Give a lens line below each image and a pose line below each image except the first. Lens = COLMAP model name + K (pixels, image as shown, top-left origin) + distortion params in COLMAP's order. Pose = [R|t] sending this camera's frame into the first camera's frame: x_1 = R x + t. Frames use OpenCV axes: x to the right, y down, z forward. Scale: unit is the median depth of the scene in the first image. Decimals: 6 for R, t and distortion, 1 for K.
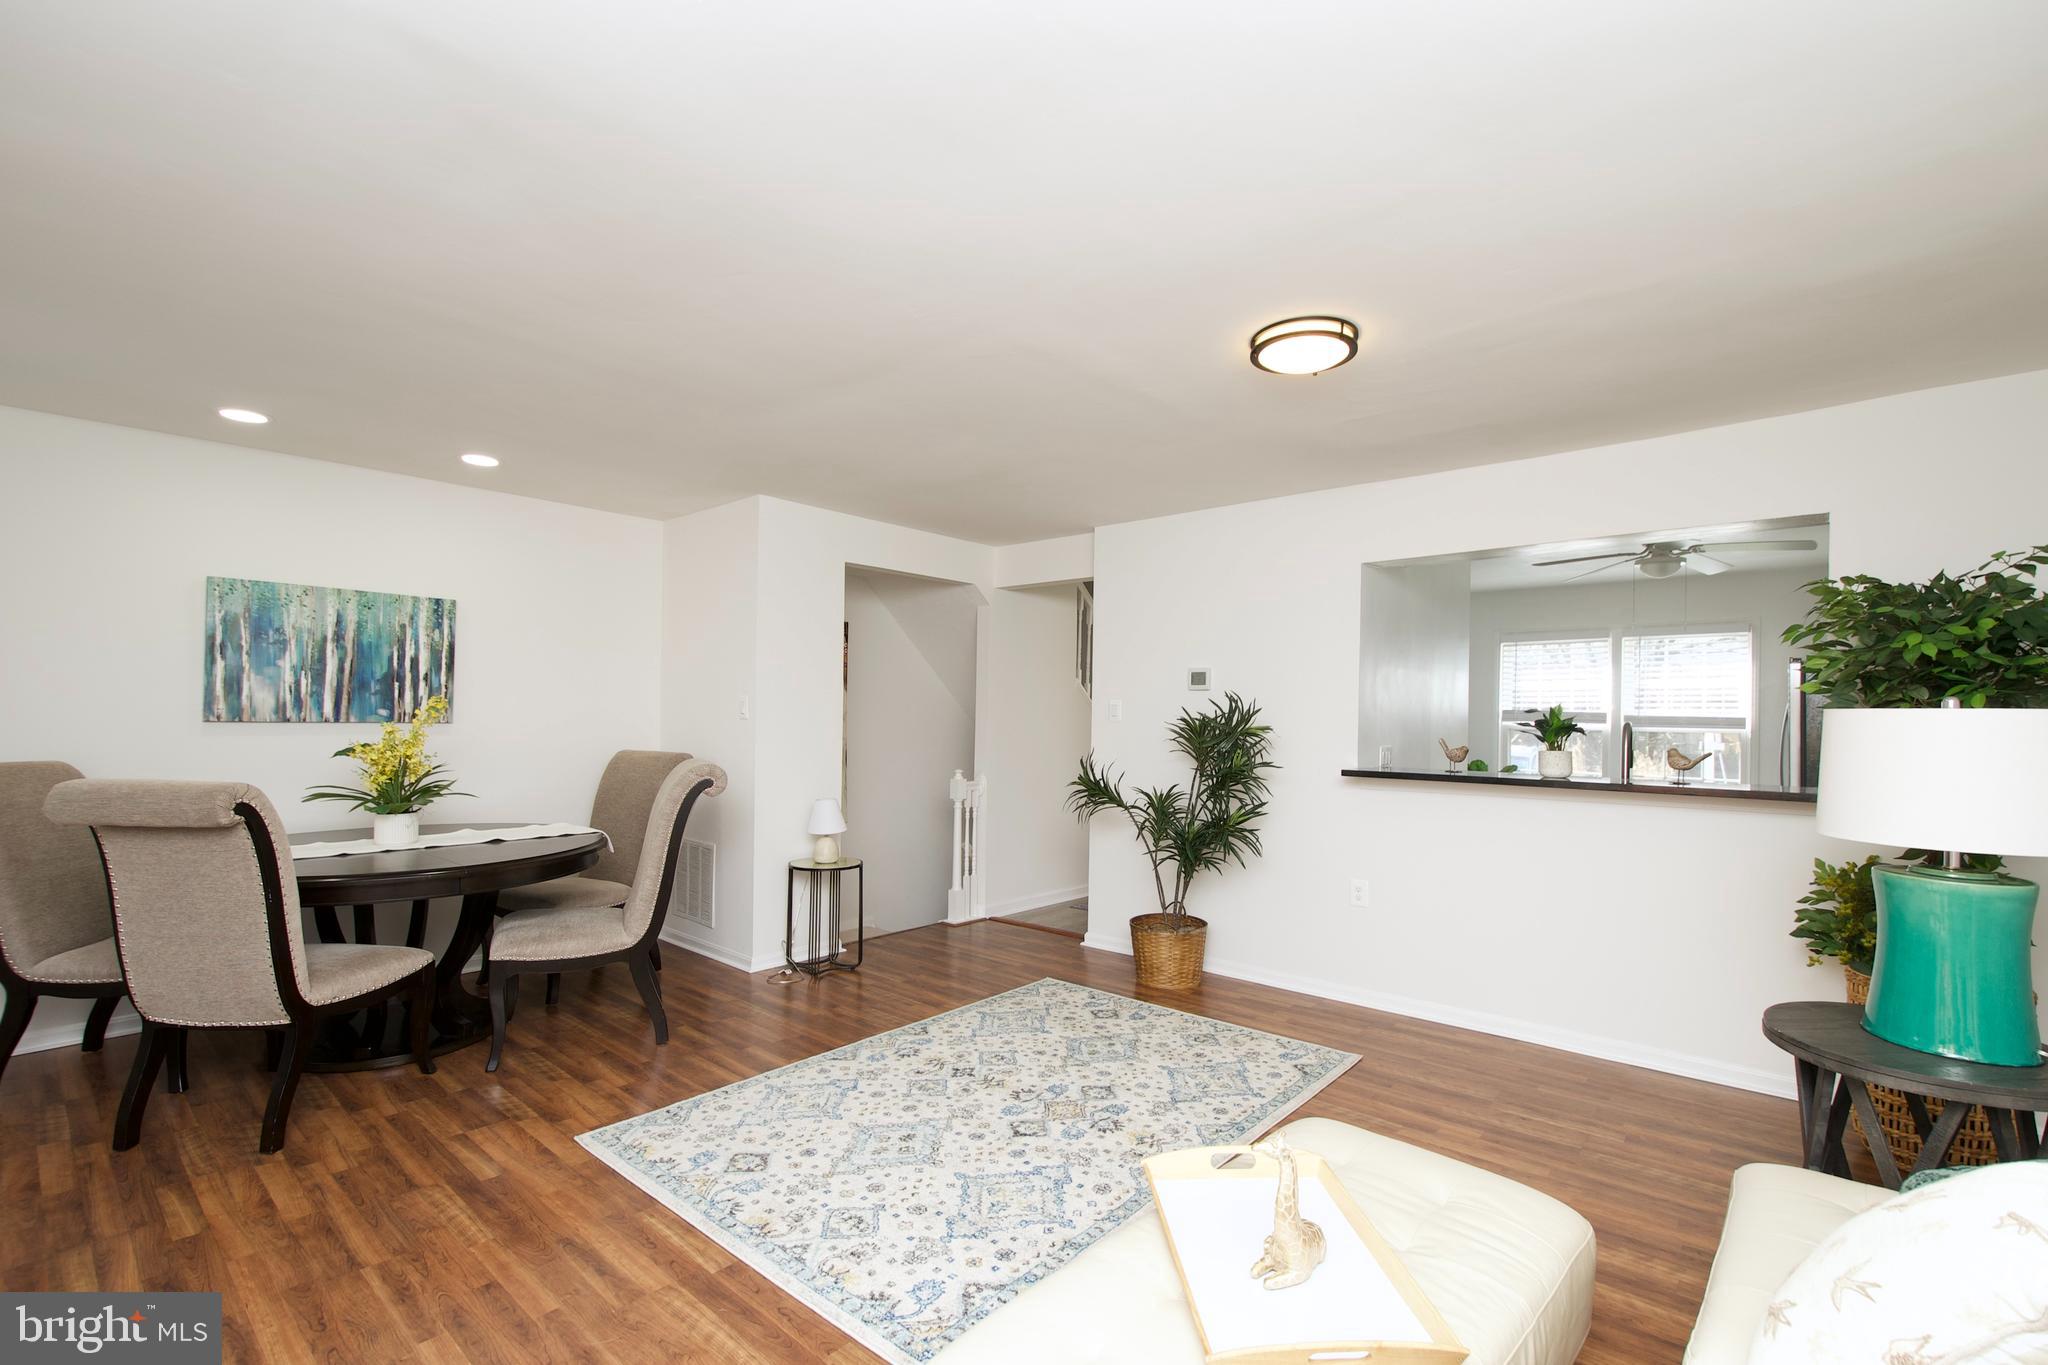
lens RADIAL K [[899.1, 0, 1036.1], [0, 899.1, 711.3], [0, 0, 1]] dist [0.010750, -0.007812]
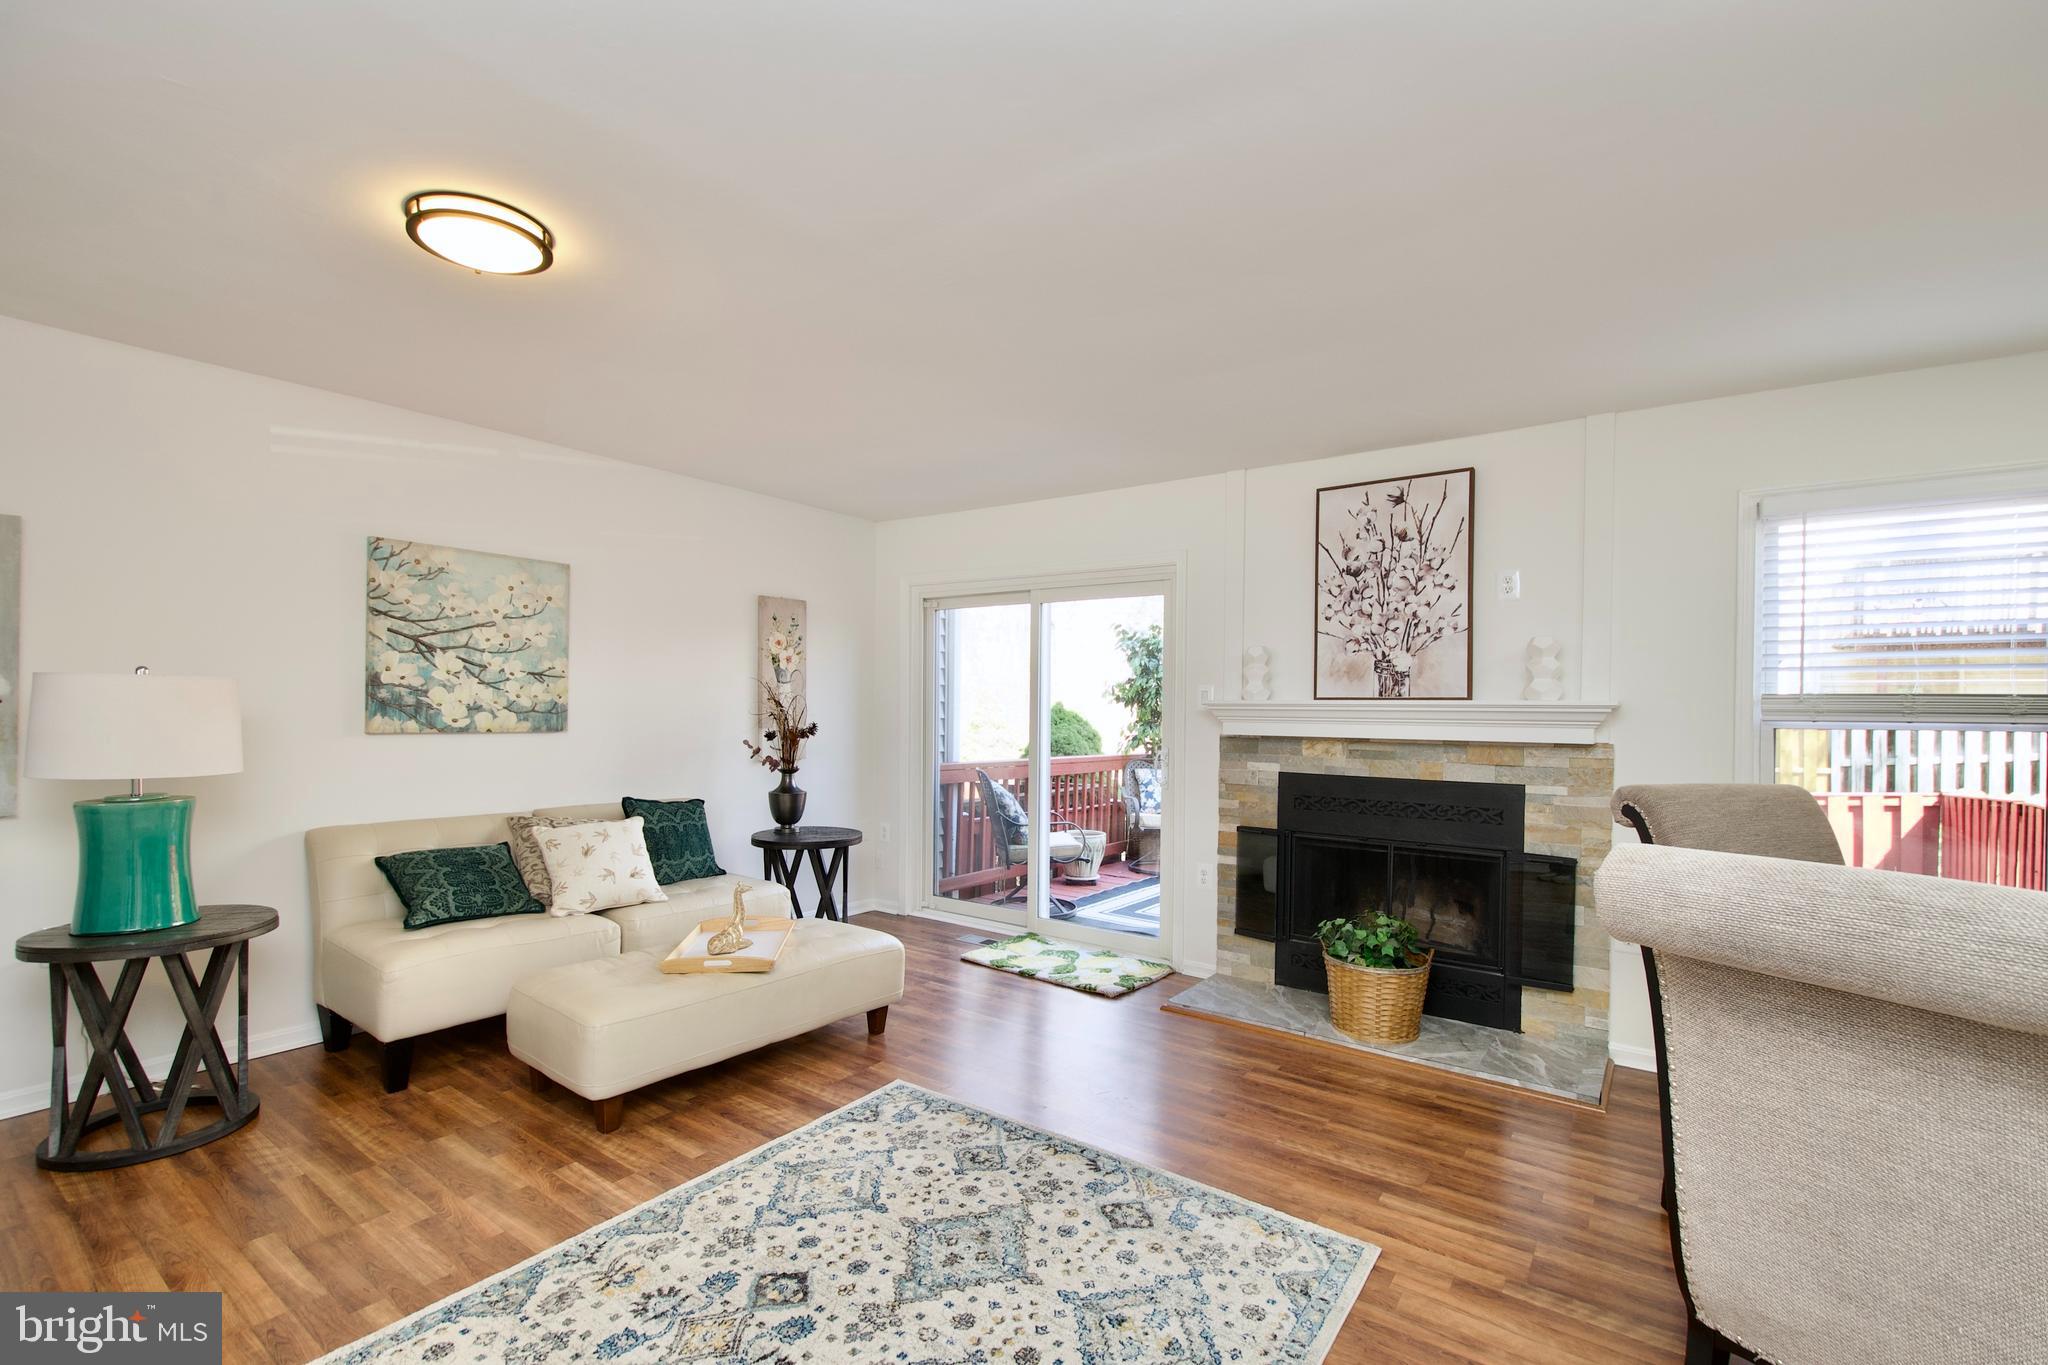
lens RADIAL K [[899.1, 0, 1039.3], [0, 899.1, 712.9], [0, 0, 1]] dist [0.010750, -0.007812]
pose [[-0.995111, -0.023543, -0.095918, -0.090410], [-0.023776, 0.999716, 0.001281, 0.009308], [0.095861, 0.003555, -0.995388, 1.208134]]
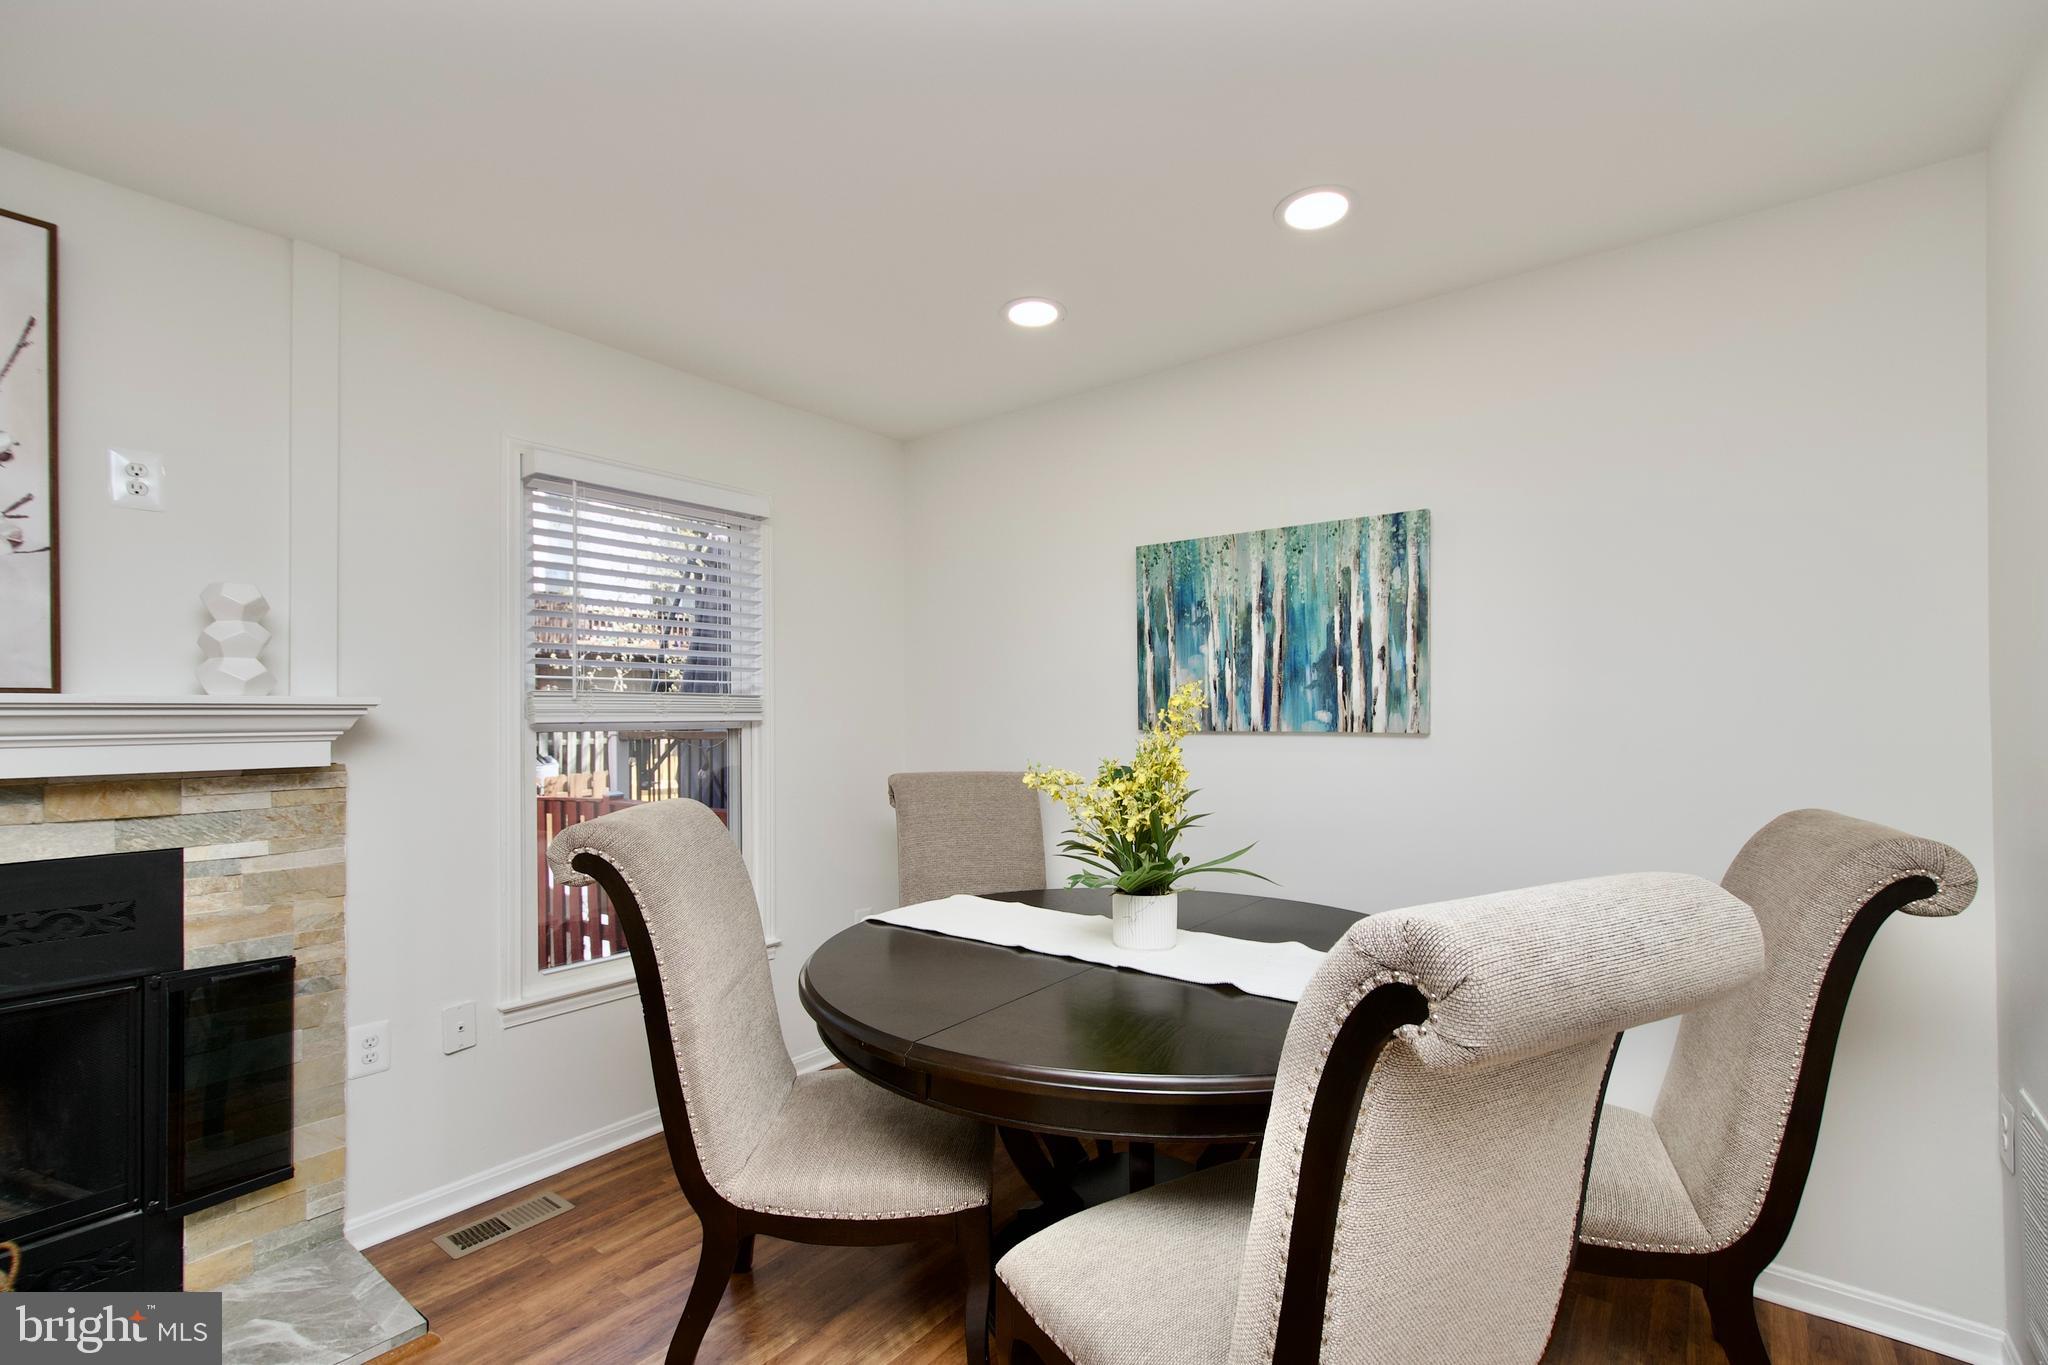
lens RADIAL K [[899.1, 0, 1040.0], [0, 899.1, 710.3], [0, 0, 1]] dist [0.010750, -0.007812]
pose [[0.063863, -0.020547, -0.997747, -0.129718], [0.007455, 0.999770, -0.020111, 0.008479], [0.997931, -0.006154, 0.064001, 0.810695]]
